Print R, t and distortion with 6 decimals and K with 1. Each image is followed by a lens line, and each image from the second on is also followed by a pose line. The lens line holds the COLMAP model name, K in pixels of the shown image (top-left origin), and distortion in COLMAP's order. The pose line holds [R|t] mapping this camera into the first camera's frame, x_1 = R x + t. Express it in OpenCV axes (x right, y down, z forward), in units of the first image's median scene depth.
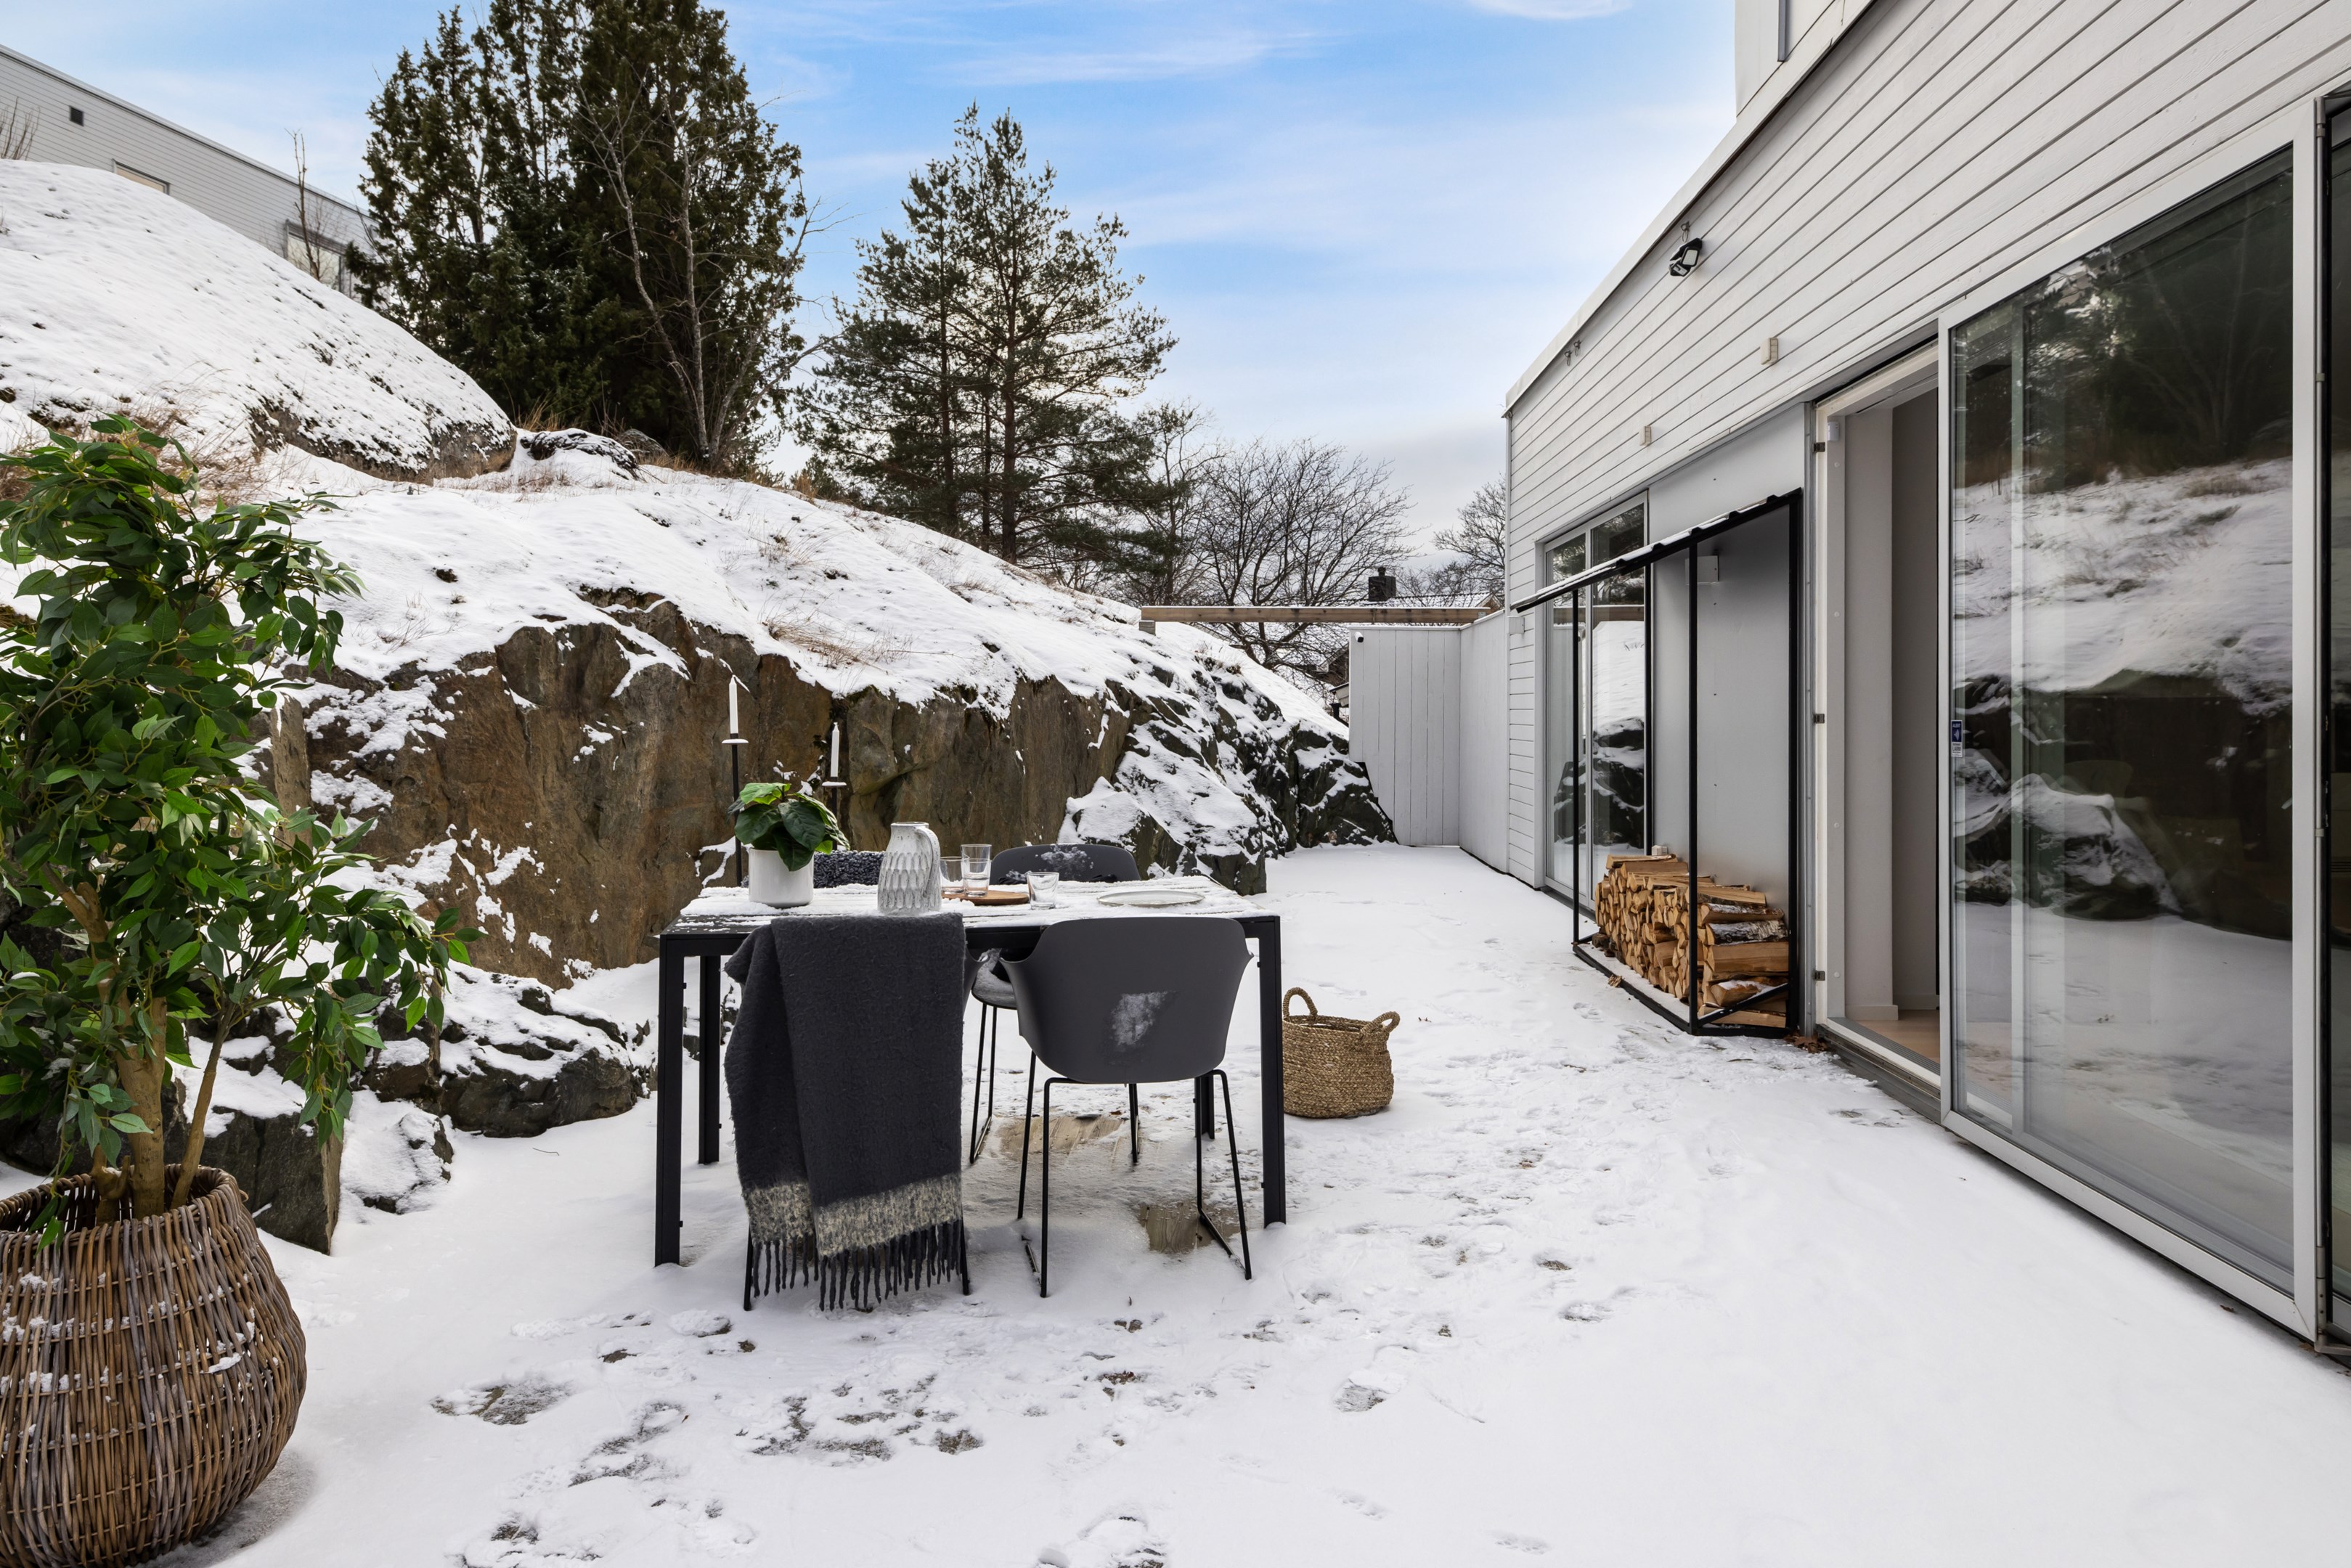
lens RADIAL K [[1466.8, 0, 1182.6], [0, 1466.8, 738.1], [0, 0, 1]] dist [-0.005068, -0.000476]
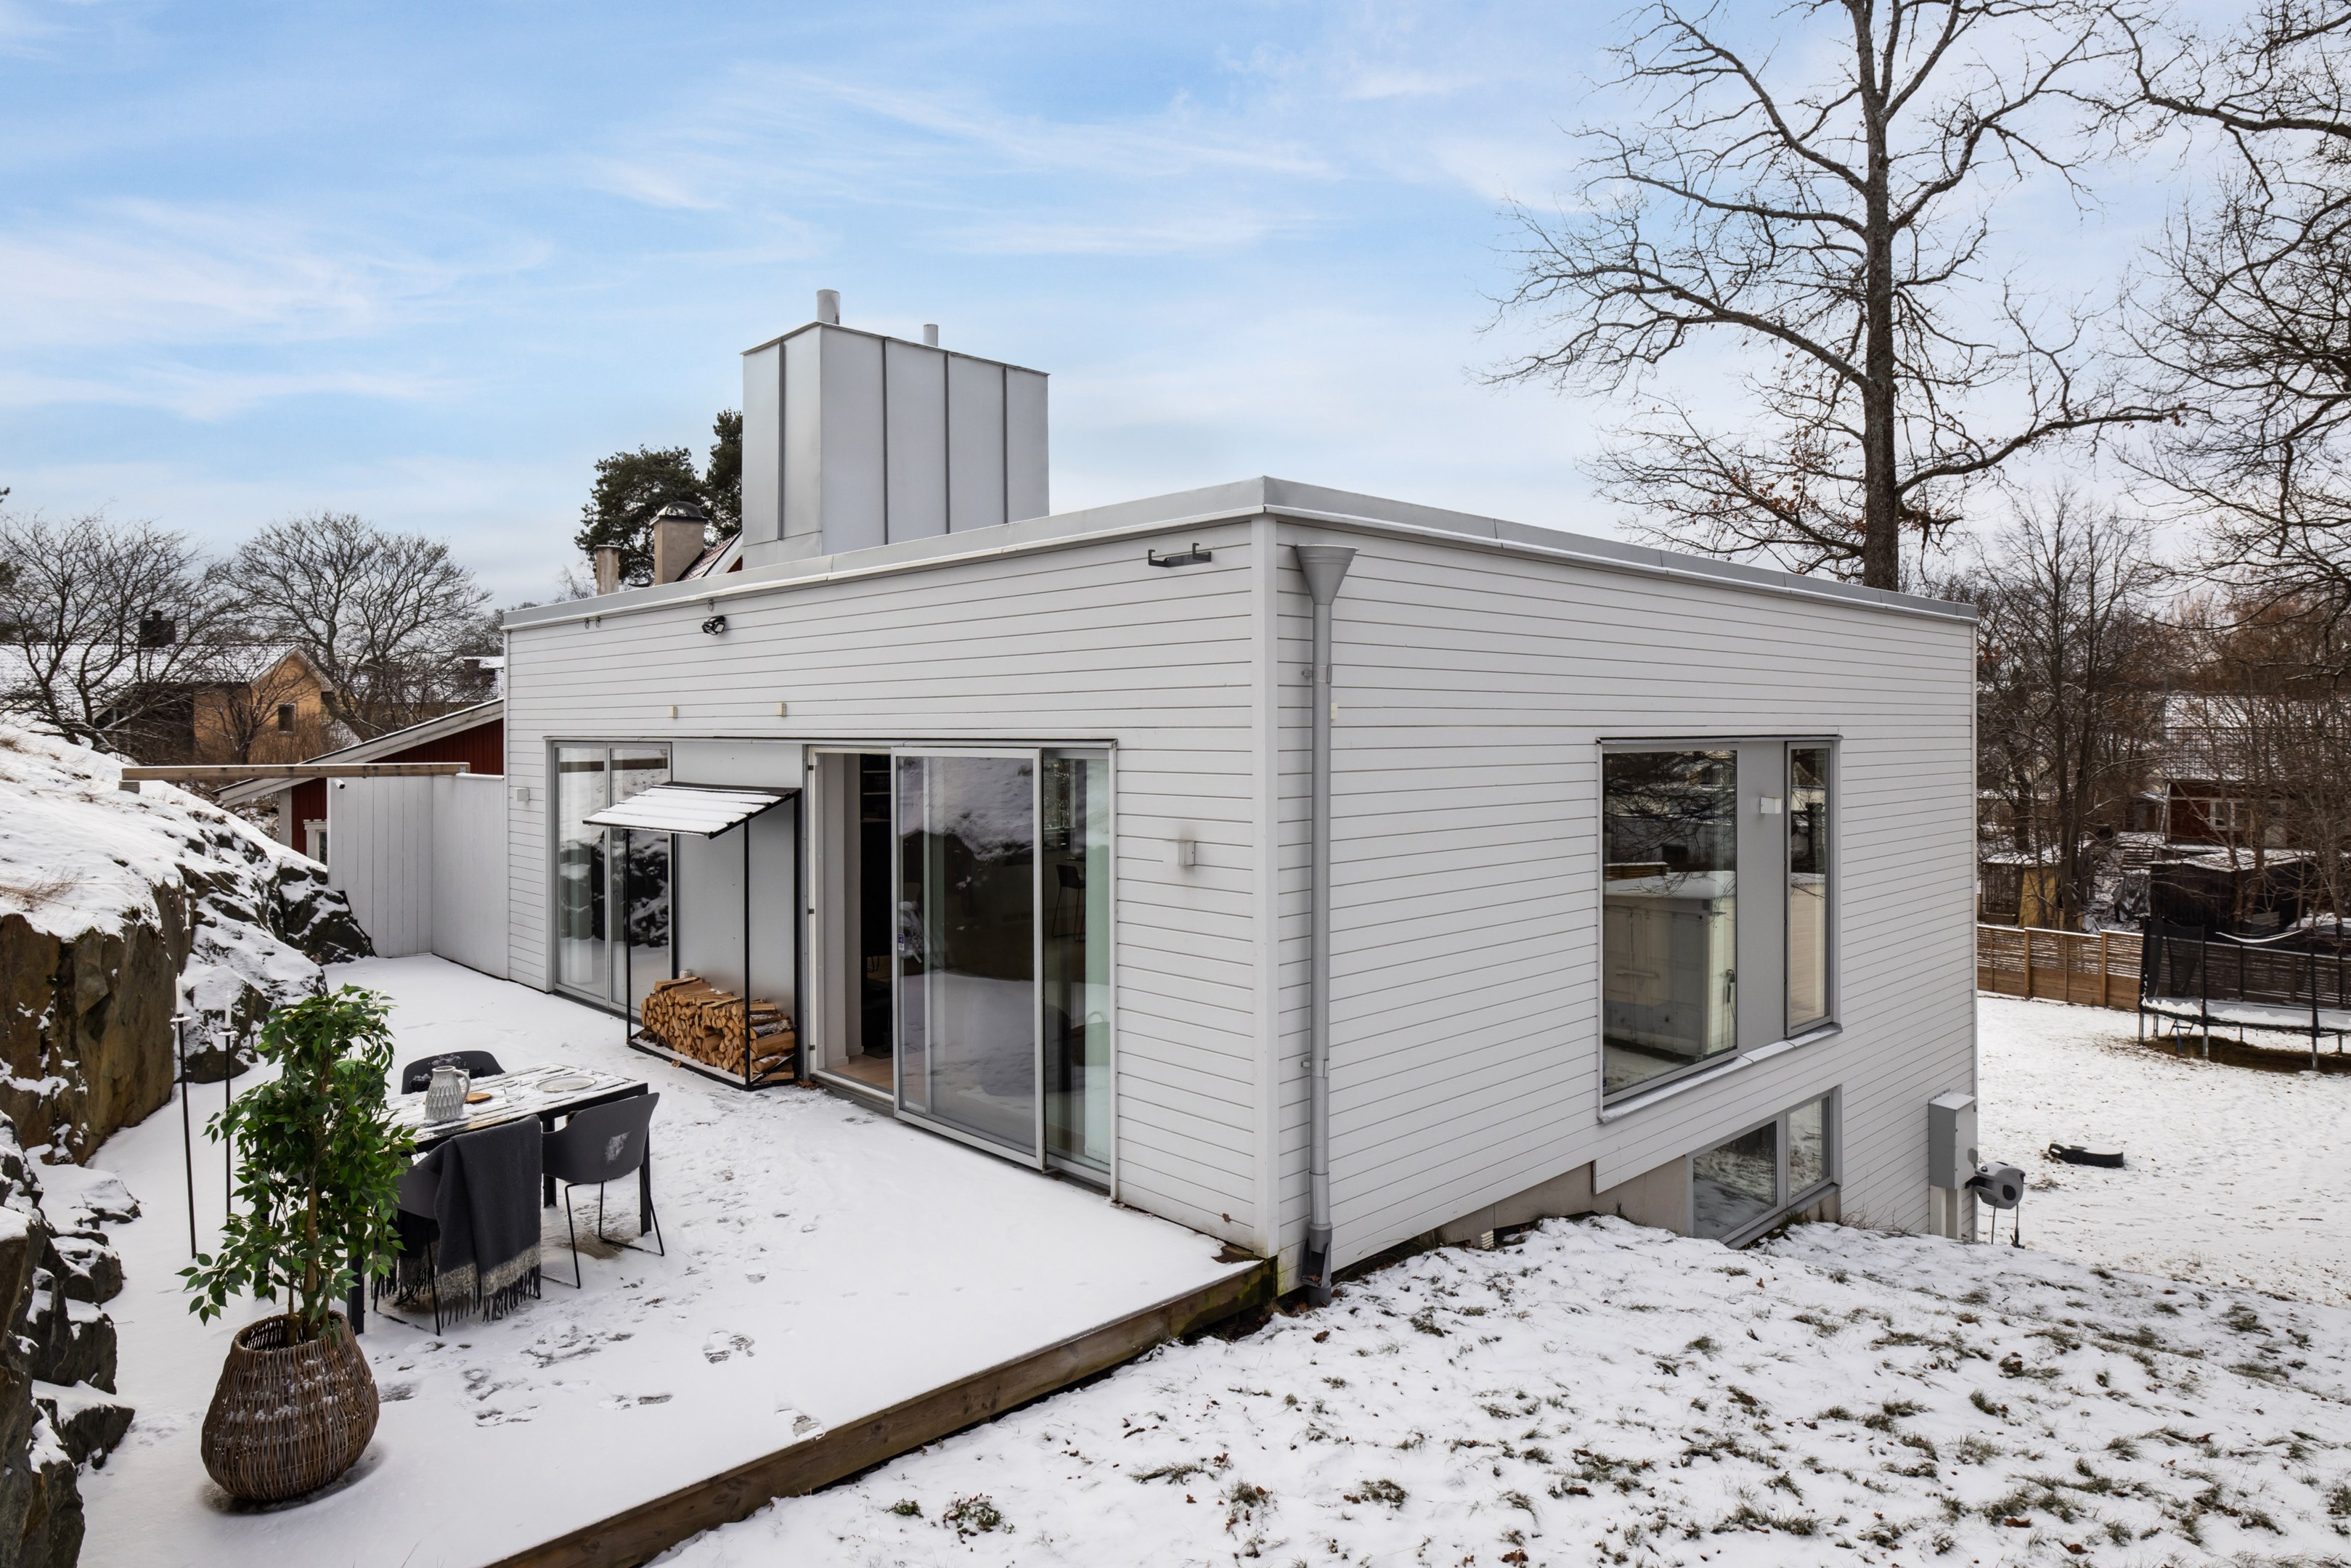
lens RADIAL K [[1373.0, 0, 1174.7], [0, 1373.0, 772.3], [0, 0, 1]] dist [0.008164, 0.002610]
pose [[0.686742, -0.015831, 0.726729, -0.419252], [0.007256, 0.999862, 0.014925, -0.172257], [-0.726865, -0.004977, 0.686763, -0.438744]]
